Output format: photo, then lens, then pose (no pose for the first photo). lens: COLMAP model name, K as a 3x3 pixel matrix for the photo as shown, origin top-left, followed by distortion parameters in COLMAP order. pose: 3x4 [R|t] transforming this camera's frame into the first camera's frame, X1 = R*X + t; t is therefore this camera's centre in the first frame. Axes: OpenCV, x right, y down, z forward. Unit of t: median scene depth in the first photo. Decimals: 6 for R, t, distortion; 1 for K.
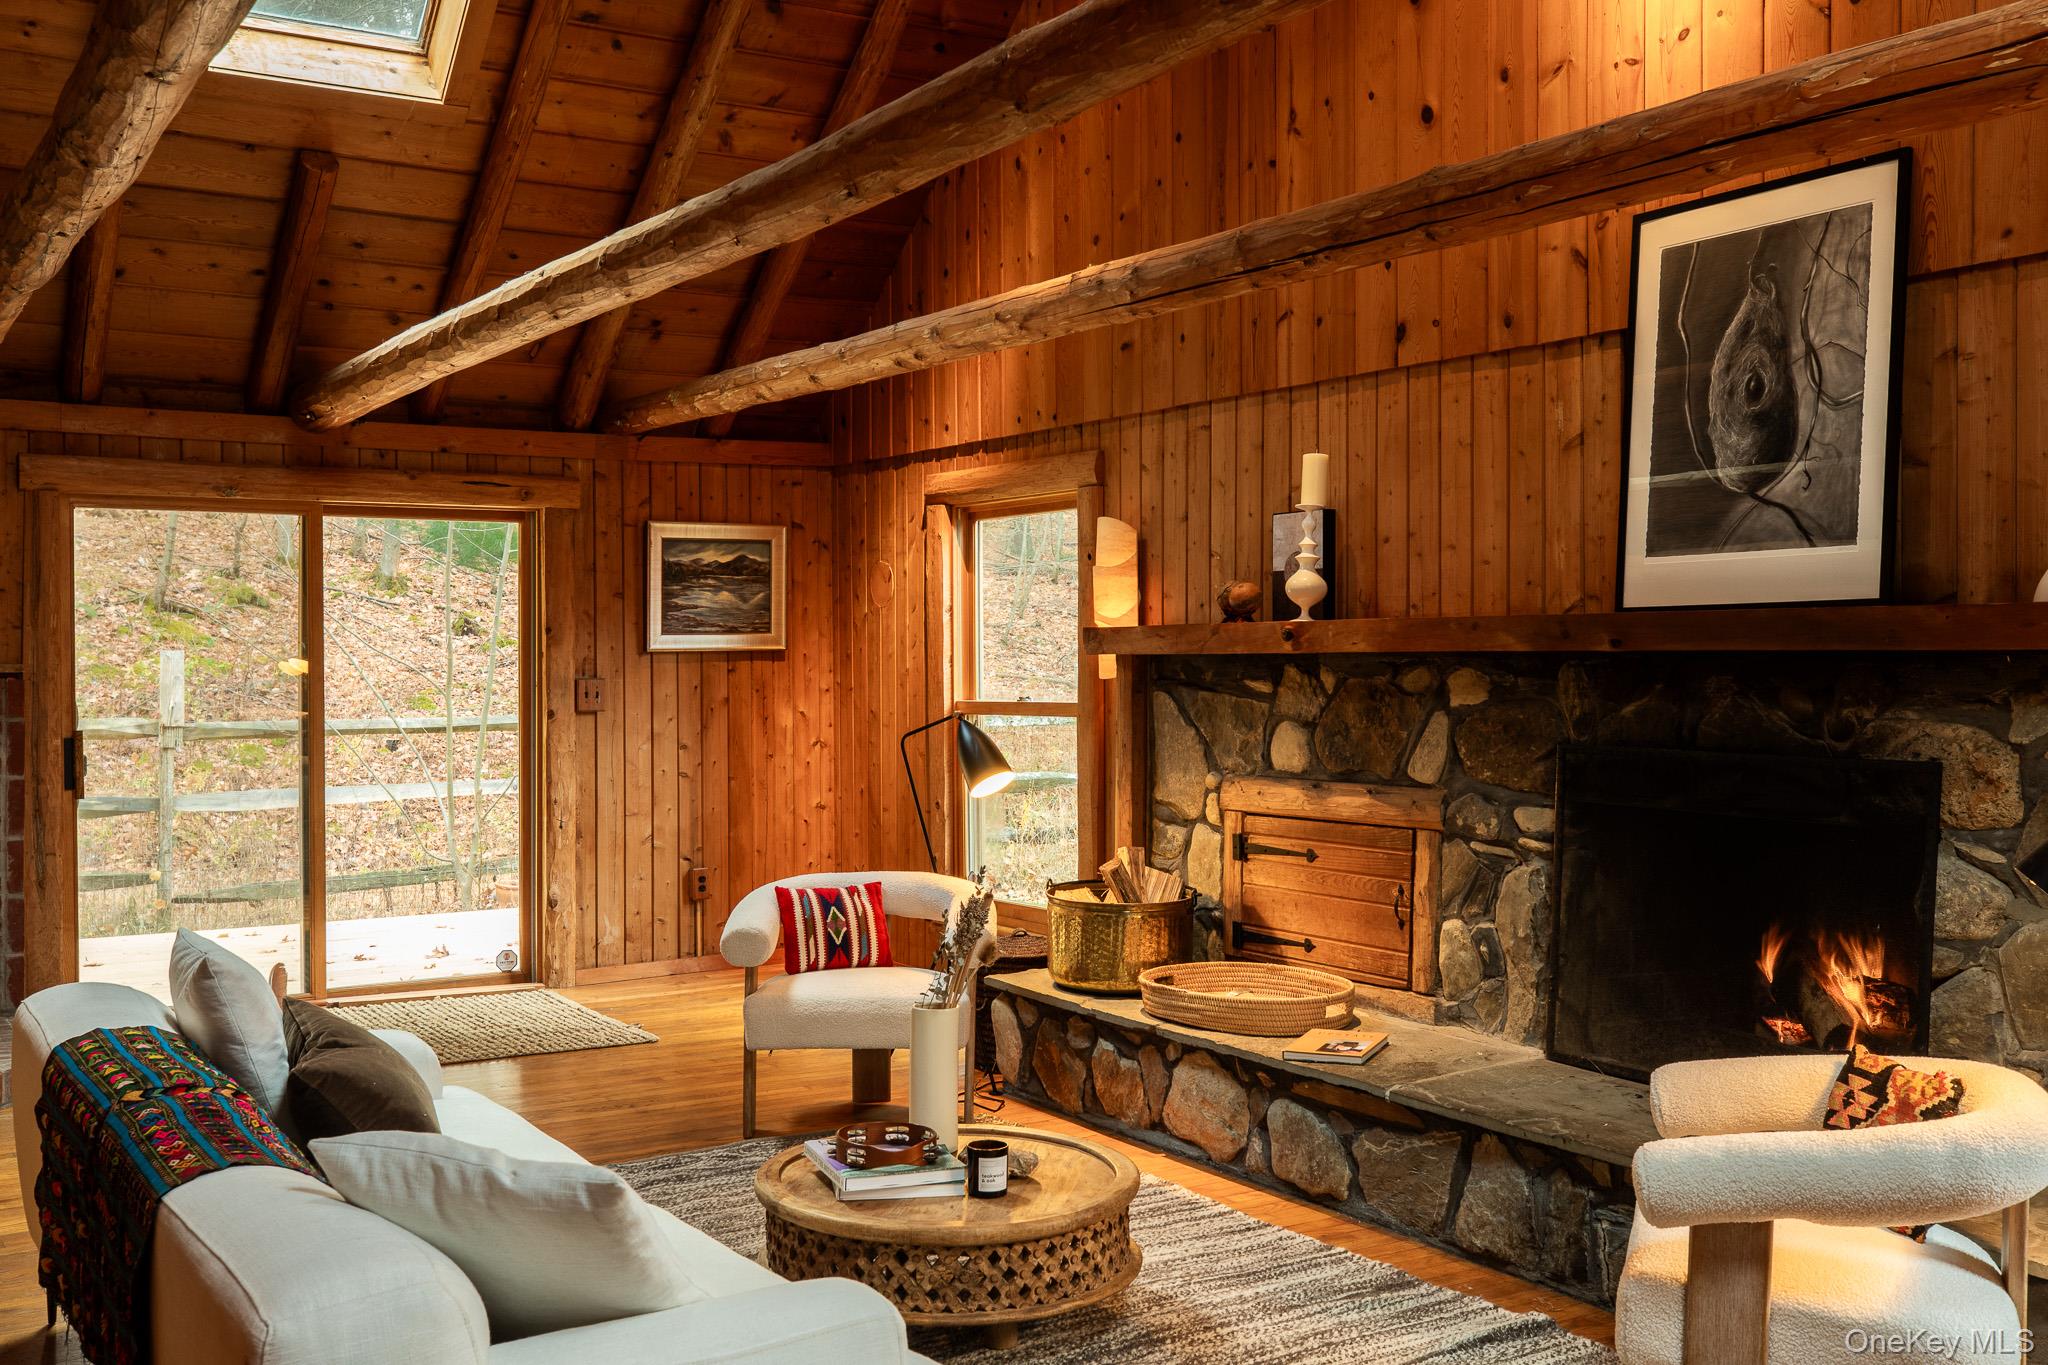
lens RADIAL K [[1946.7, 0, 1010.2], [0, 1946.7, 694.2], [0, 0, 1]] dist [0.012099, 0.000000]
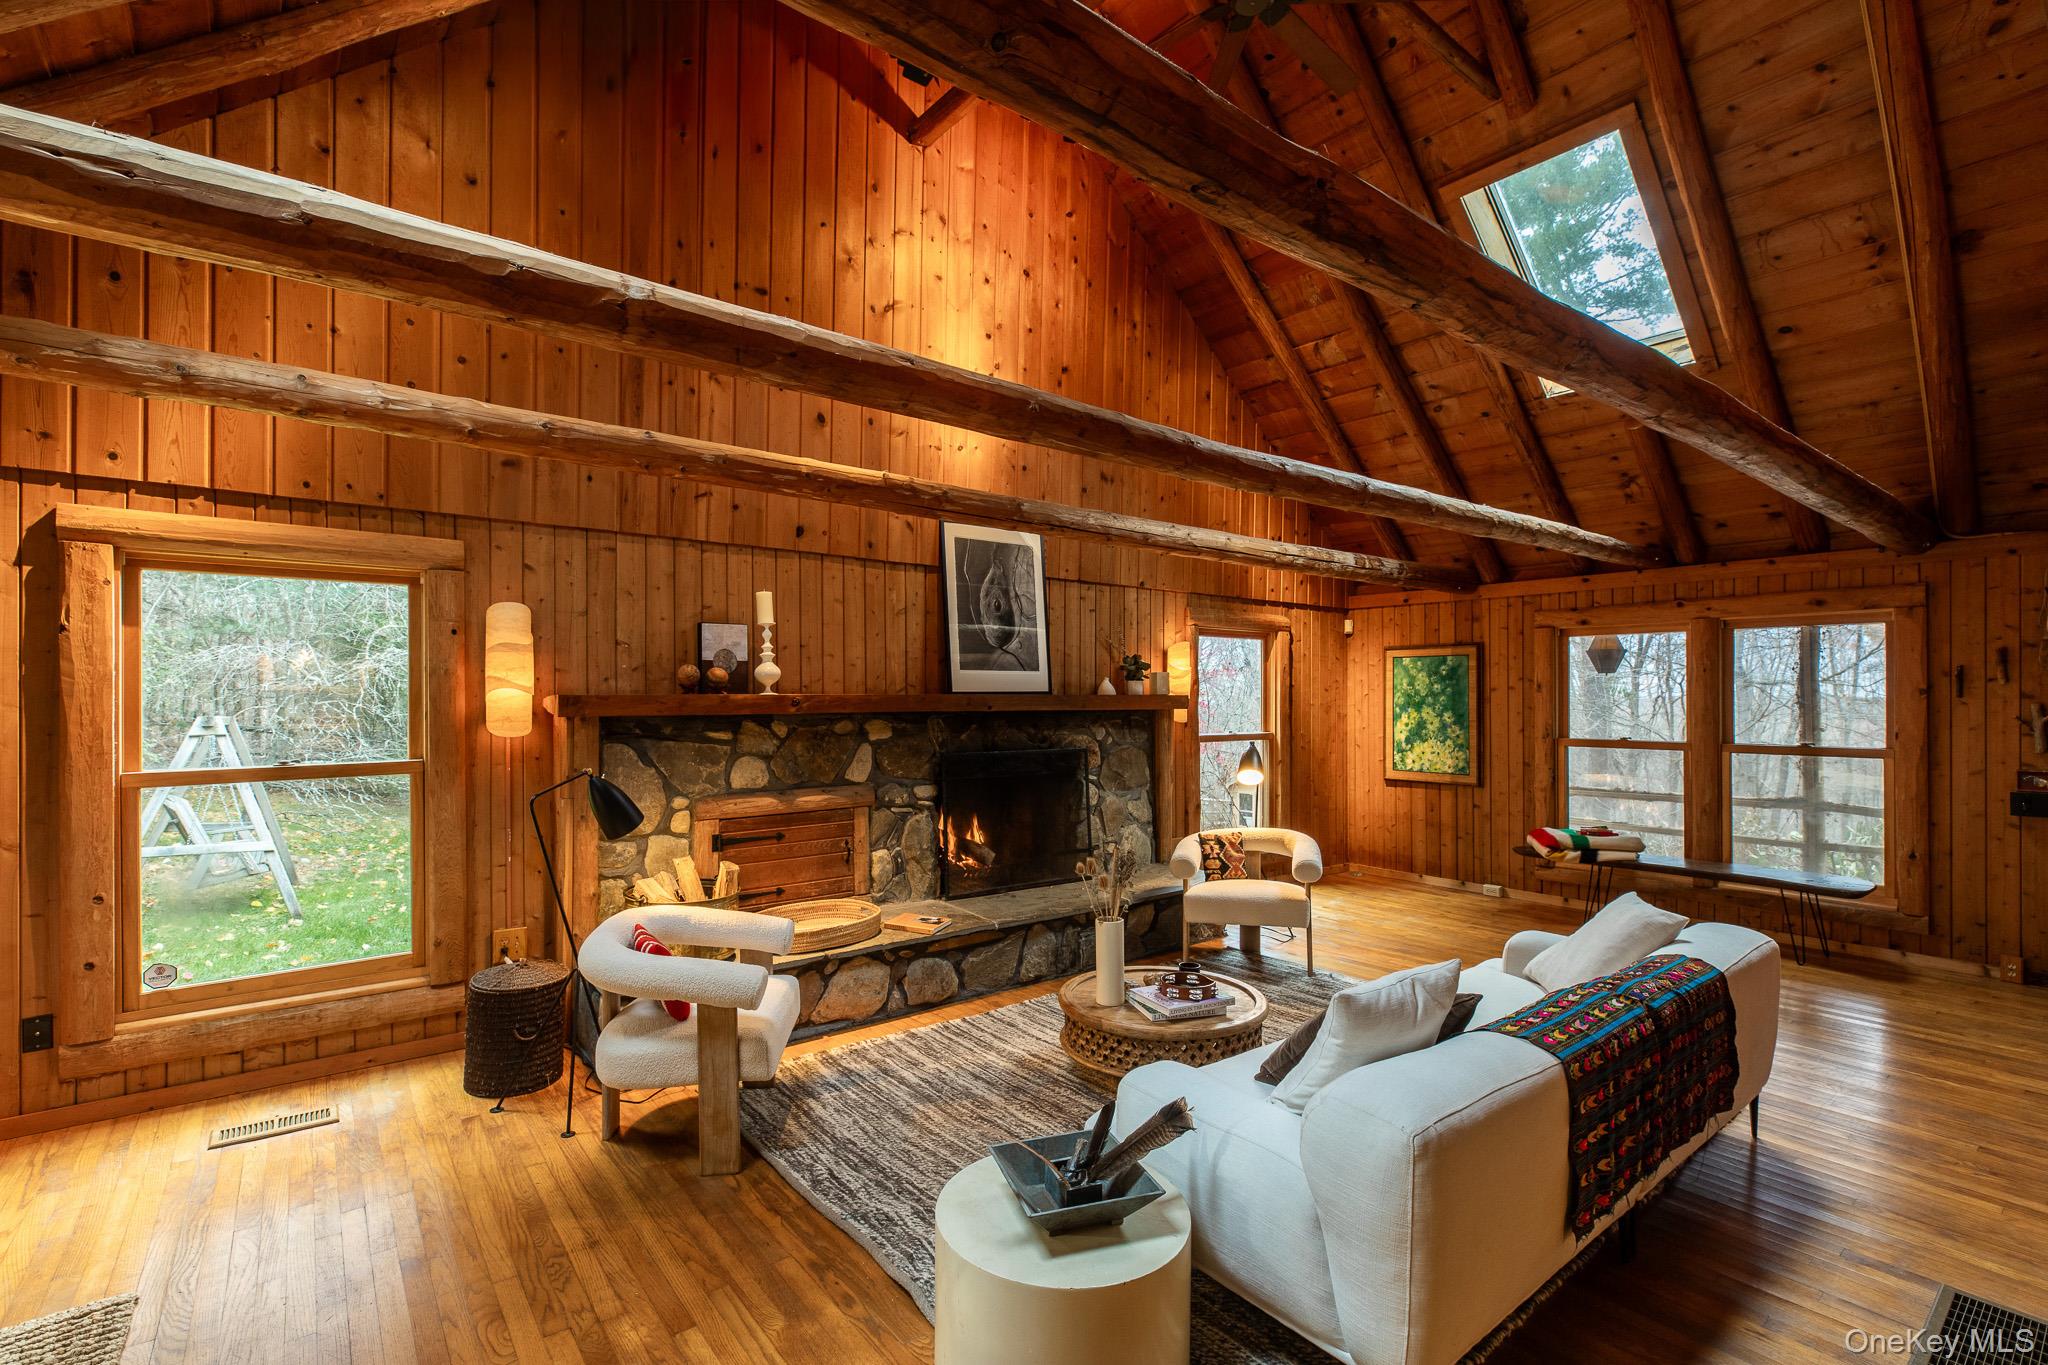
lens RADIAL K [[914.4, 0, 1030.1], [0, 914.4, 702.0], [0, 0, 1]] dist [0.012323, -0.000872]
pose [[-0.090509, 0.001472, 0.995895, -0.691156], [0.022581, 0.999745, 0.000574, -0.028701], [-0.995640, 0.022540, -0.090519, 0.932133]]
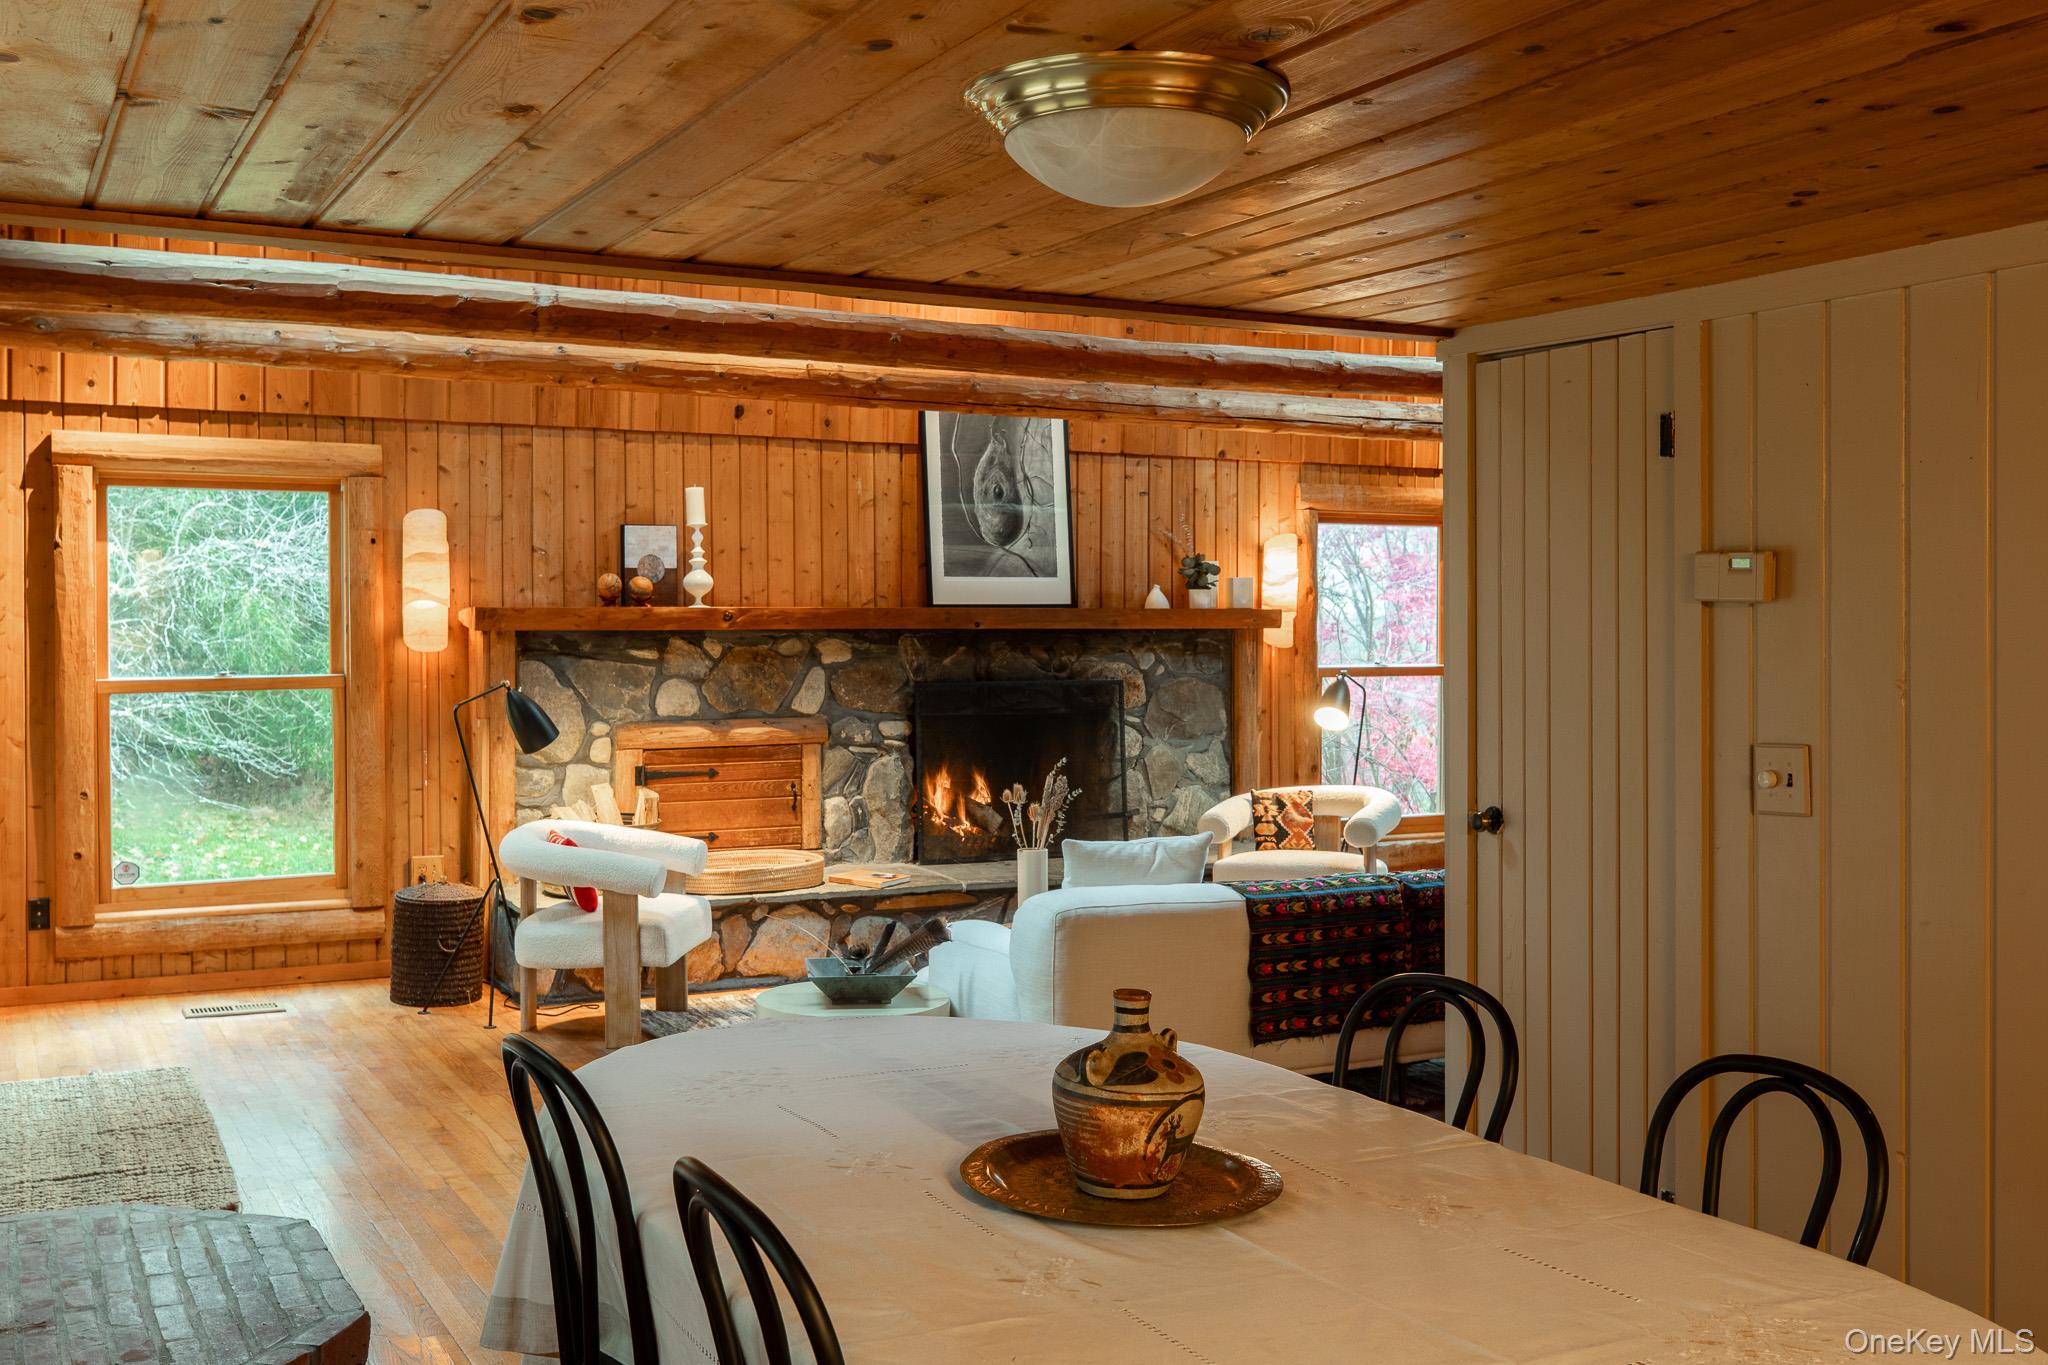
lens RADIAL K [[1934.9, 0, 1015.7], [0, 1934.9, 662.1], [0, 0, 1]] dist [0.037941, 0.000000]
pose [[0.091387, -0.015336, 0.995697, -1.328884], [0.020459, 0.999699, 0.013519, -0.012927], [-0.995605, 0.019135, 0.091673, 0.708107]]
